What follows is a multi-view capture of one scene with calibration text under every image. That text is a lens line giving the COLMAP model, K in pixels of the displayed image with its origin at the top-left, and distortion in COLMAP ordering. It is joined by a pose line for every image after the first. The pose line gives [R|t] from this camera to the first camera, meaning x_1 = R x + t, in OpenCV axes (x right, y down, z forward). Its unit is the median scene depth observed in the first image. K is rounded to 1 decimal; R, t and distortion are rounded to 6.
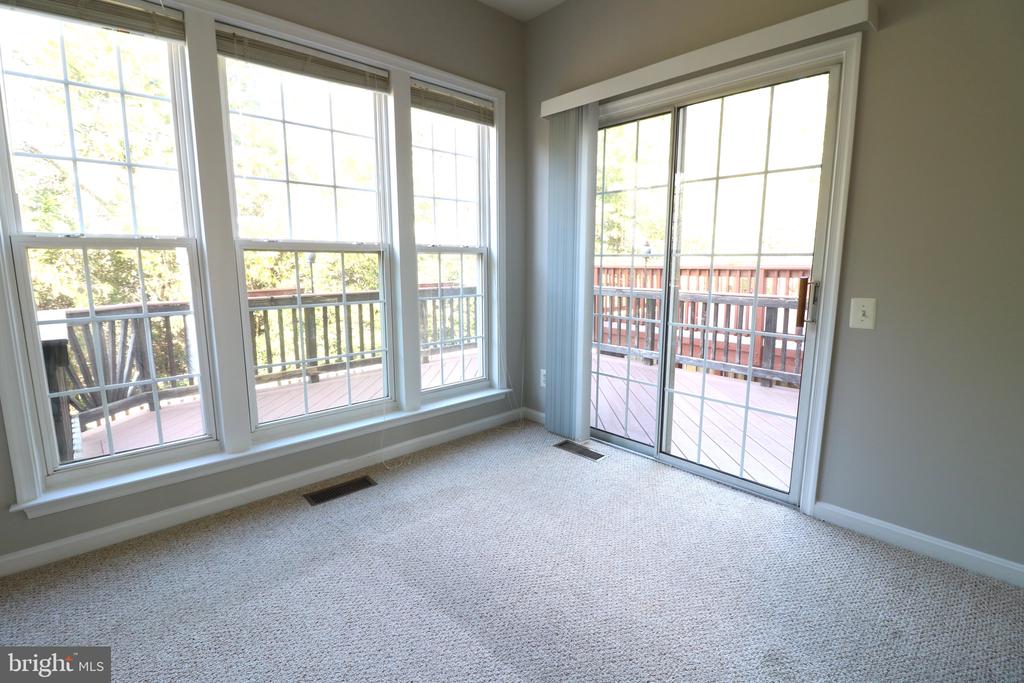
lens RADIAL K [[479.3, 0, 516.4], [0, 479.3, 342.8], [0, 0, 1]] dist [-0.017493, -0.001350]
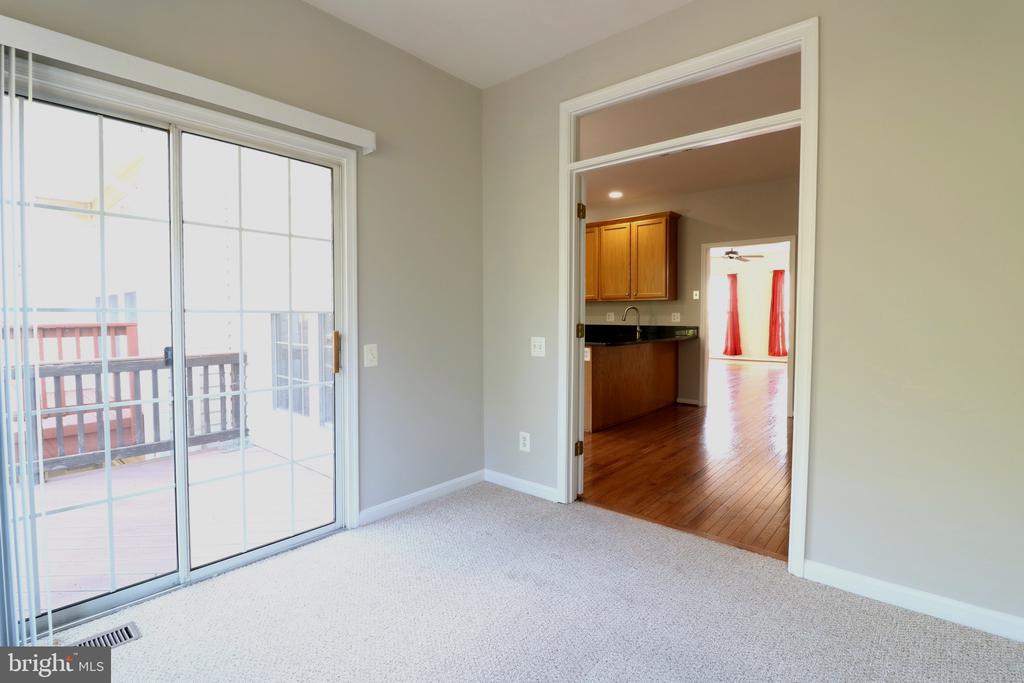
lens RADIAL K [[479.3, 0, 515.9], [0, 479.3, 335.5], [0, 0, 1]] dist [-0.017493, -0.001350]
pose [[-0.117419, -0.035835, 0.992436, -0.554785], [0.164433, 0.984853, 0.055016, -0.102537], [-0.979375, 0.169649, -0.109748, 0.601478]]
